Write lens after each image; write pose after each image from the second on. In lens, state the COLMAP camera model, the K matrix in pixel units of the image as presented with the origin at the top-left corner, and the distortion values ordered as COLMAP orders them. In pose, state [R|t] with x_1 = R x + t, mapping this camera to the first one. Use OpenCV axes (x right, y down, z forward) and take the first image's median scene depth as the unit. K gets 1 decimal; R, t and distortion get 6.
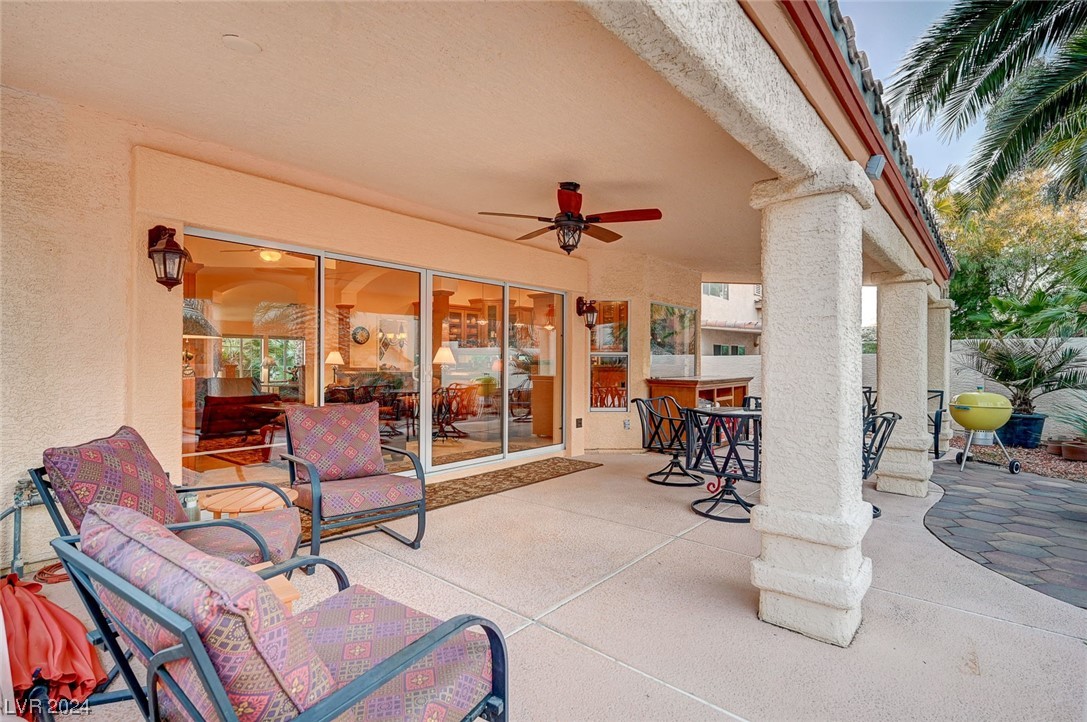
lens RADIAL K [[548.1, 0, 552.3], [0, 548.1, 361.9], [0, 0, 1]] dist [0.000662, -0.001196]
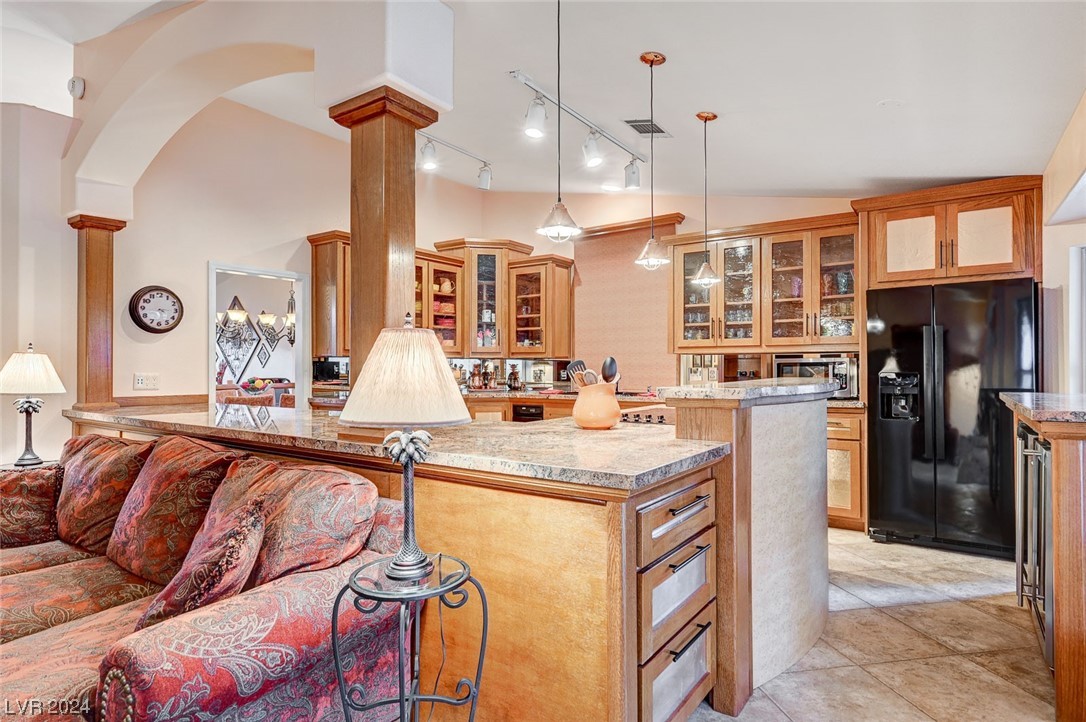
lens RADIAL K [[580.4, 0, 551.7], [0, 580.4, 357.5], [0, 0, 1]] dist [0.001824, 0.001406]
pose [[0.994590, -0.001766, 0.103860, -0.106703], [0.002642, 0.999962, -0.008294, -0.009891], [-0.103841, 0.008523, 0.994557, 0.501403]]
